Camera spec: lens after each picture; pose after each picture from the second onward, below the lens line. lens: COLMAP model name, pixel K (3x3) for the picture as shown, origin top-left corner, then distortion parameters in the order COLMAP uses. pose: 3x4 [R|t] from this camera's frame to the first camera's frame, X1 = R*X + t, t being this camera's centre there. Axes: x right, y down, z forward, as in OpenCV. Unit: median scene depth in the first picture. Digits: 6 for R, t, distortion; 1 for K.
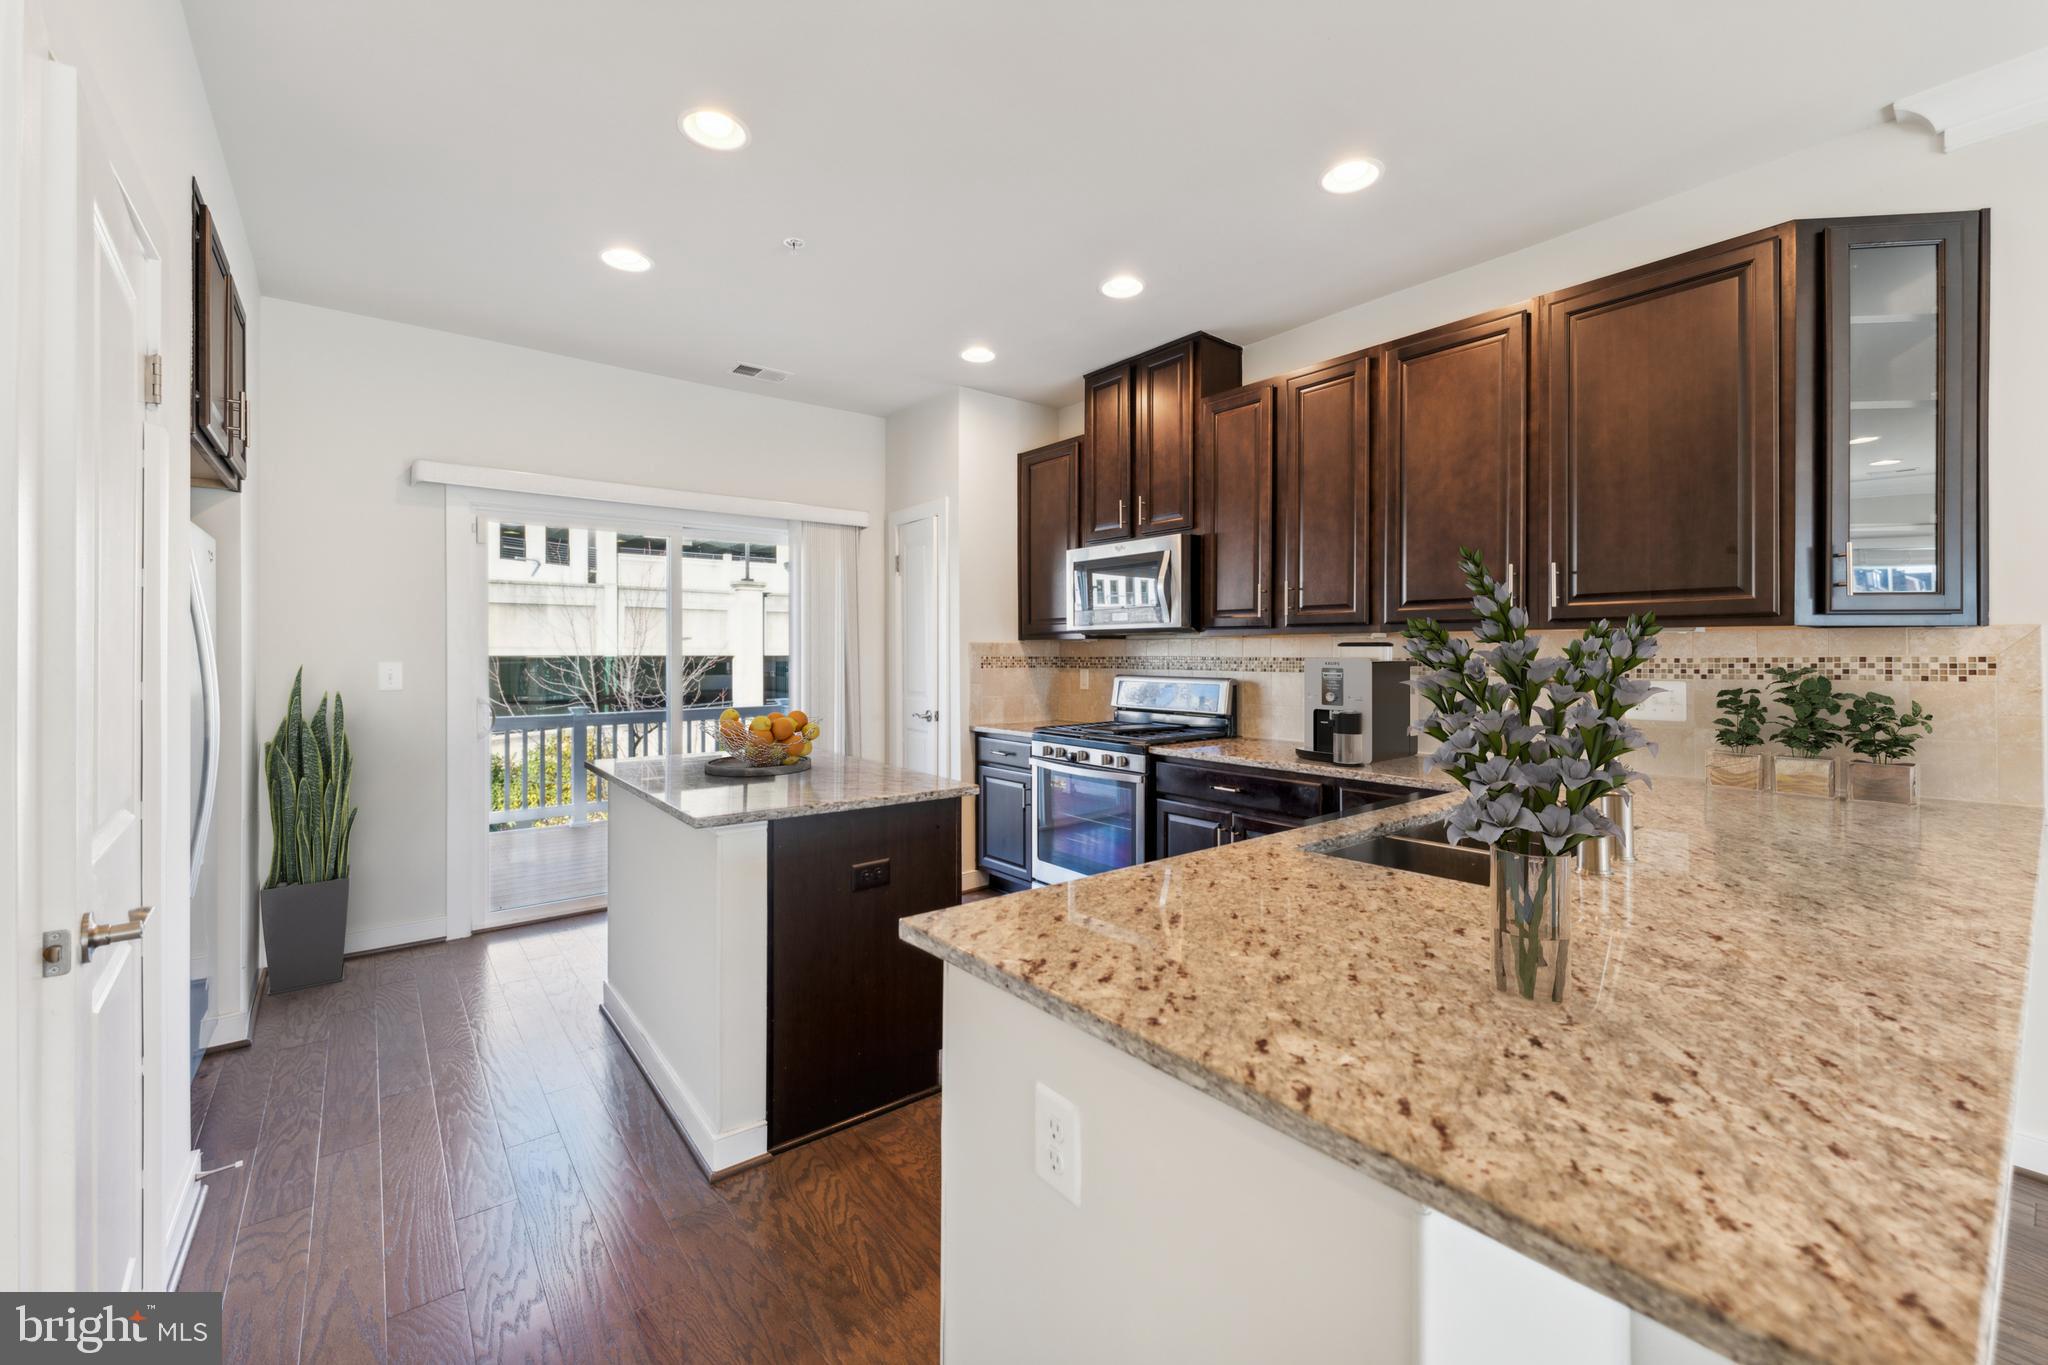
lens RADIAL K [[835.3, 0, 1031.0], [0, 835.3, 655.5], [0, 0, 1]] dist [-0.001939, -0.000015]
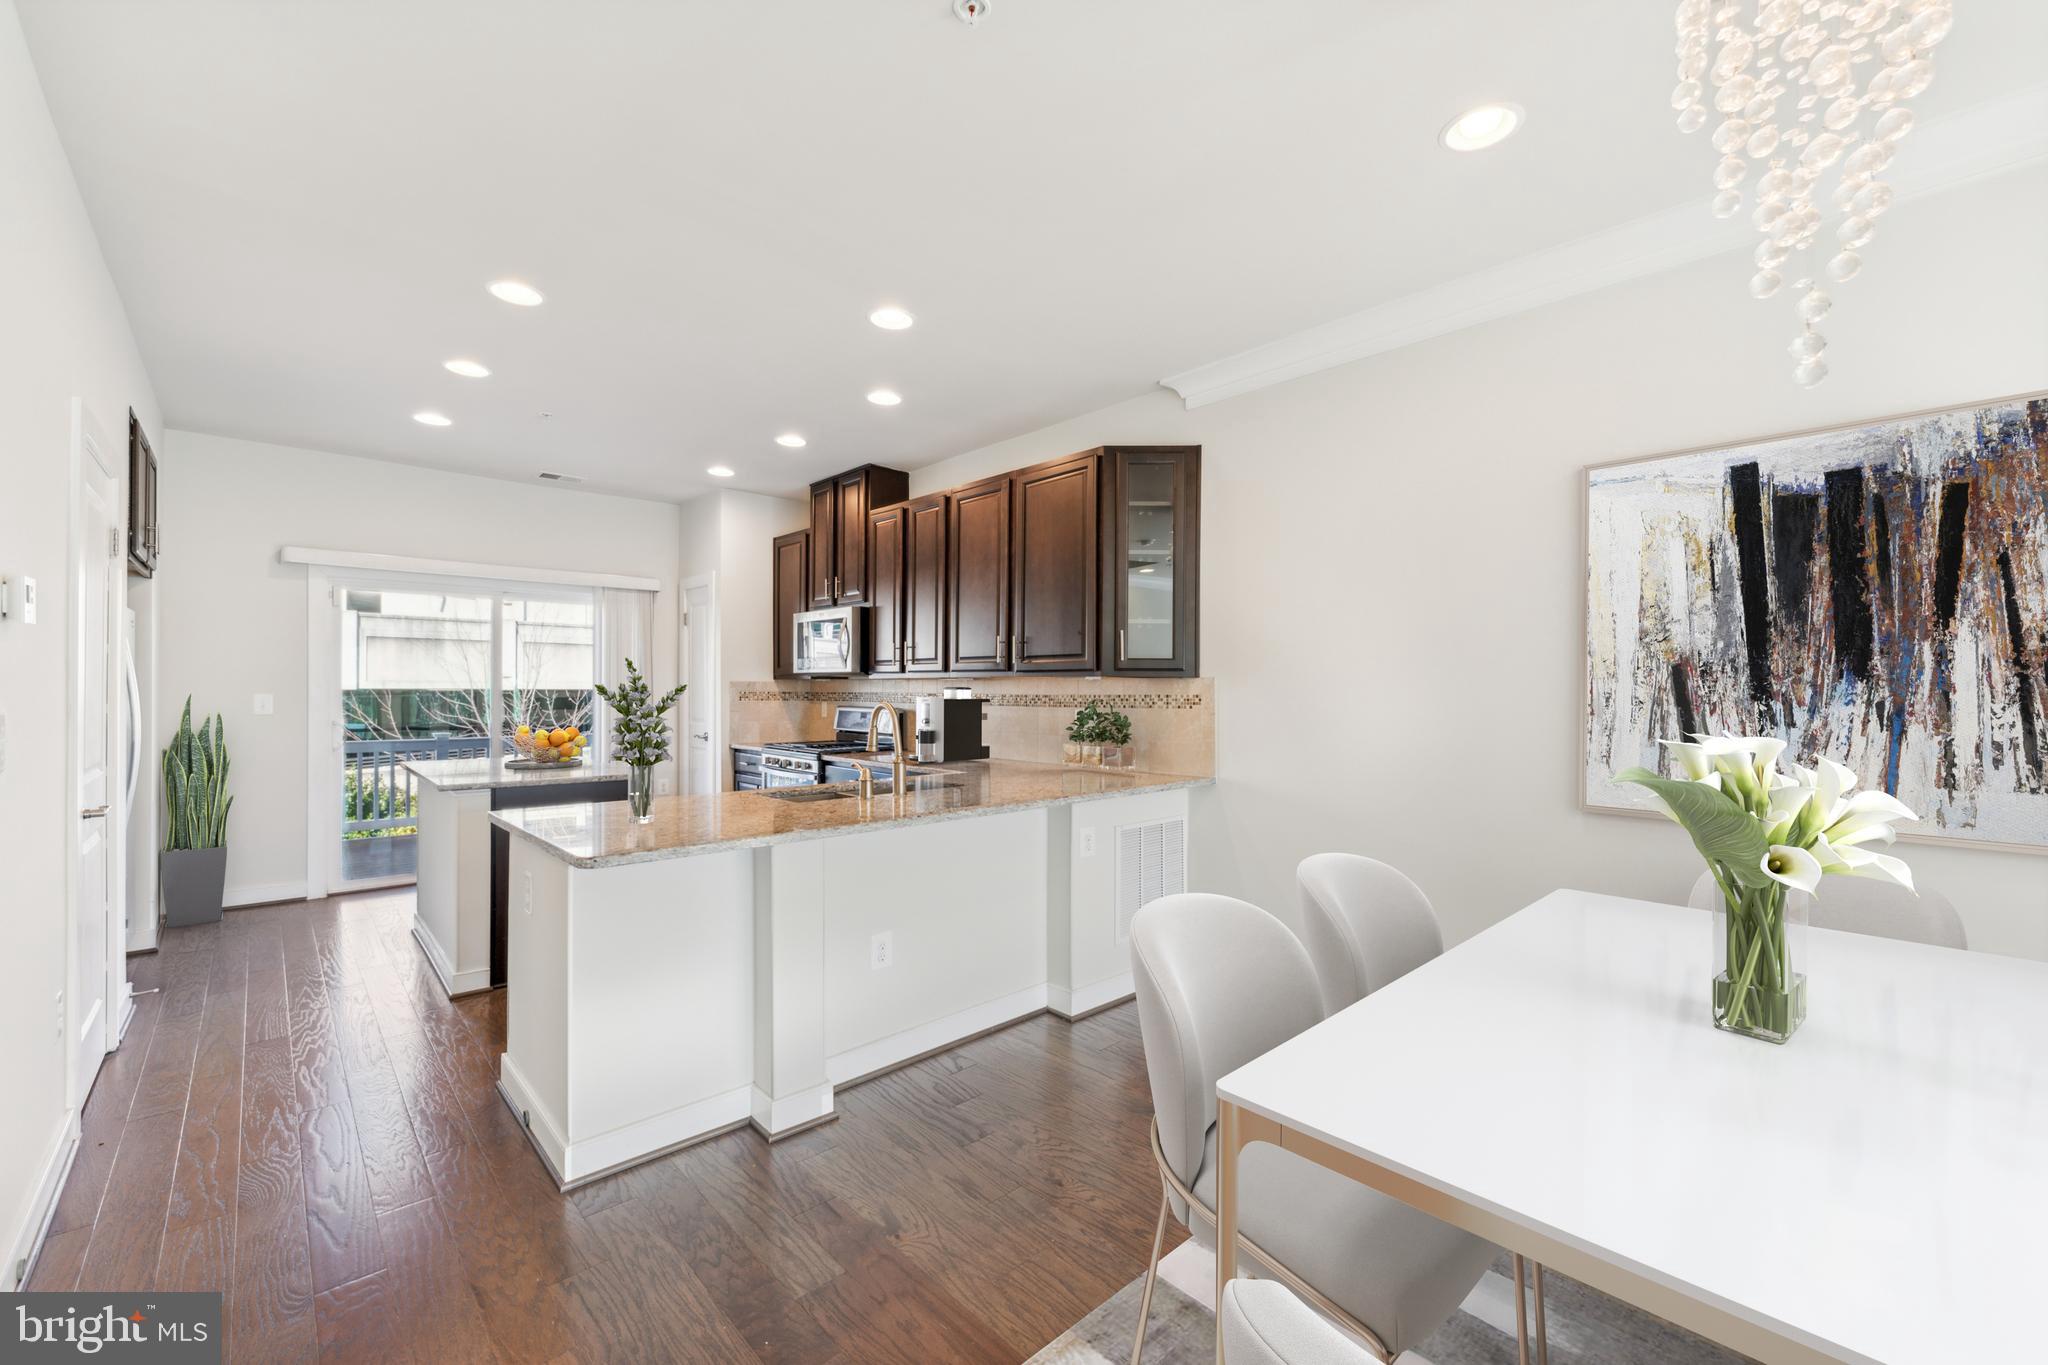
lens RADIAL K [[836.0, 0, 1024.0], [0, 836.0, 682.5], [0, 0, 1]] dist [-0.000197, -0.000223]
pose [[0.997759, 0.005655, 0.066672, 0.349499], [-0.004952, 0.999930, -0.010706, -0.001818], [-0.066728, 0.010351, 0.997718, -0.406449]]
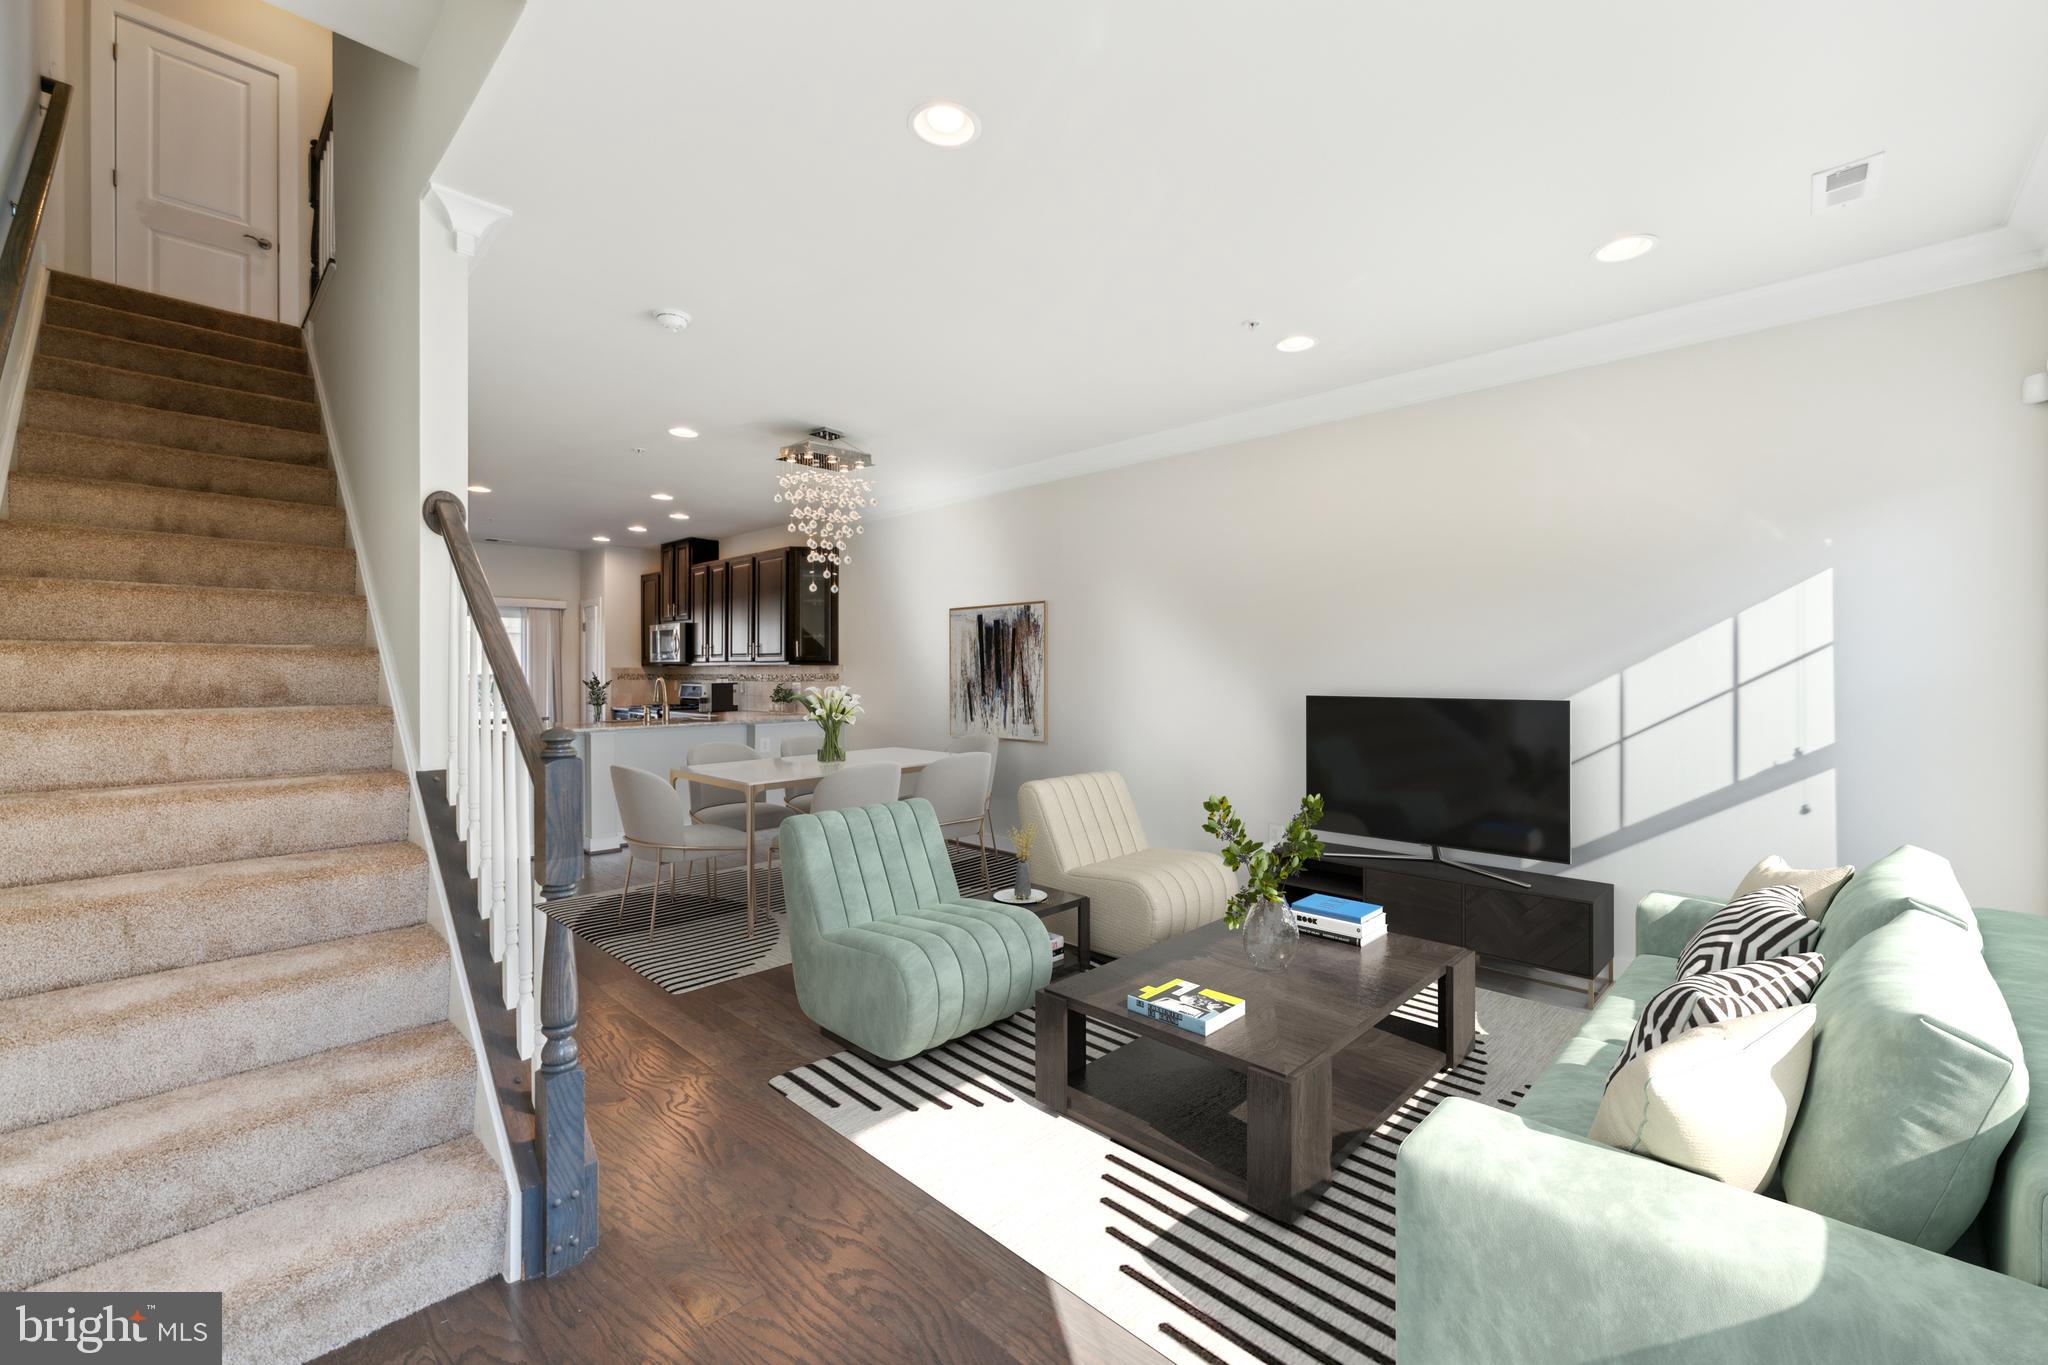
lens RADIAL K [[849.1, 0, 1024.0], [0, 849.1, 682.5], [0, 0, 1]] dist [0.000096, 0.000038]
pose [[0.992957, 0.004811, 0.118375, 0.805603], [-0.005198, 0.999982, 0.002960, 0.012351], [-0.118359, -0.003555, 0.992964, -1.415999]]
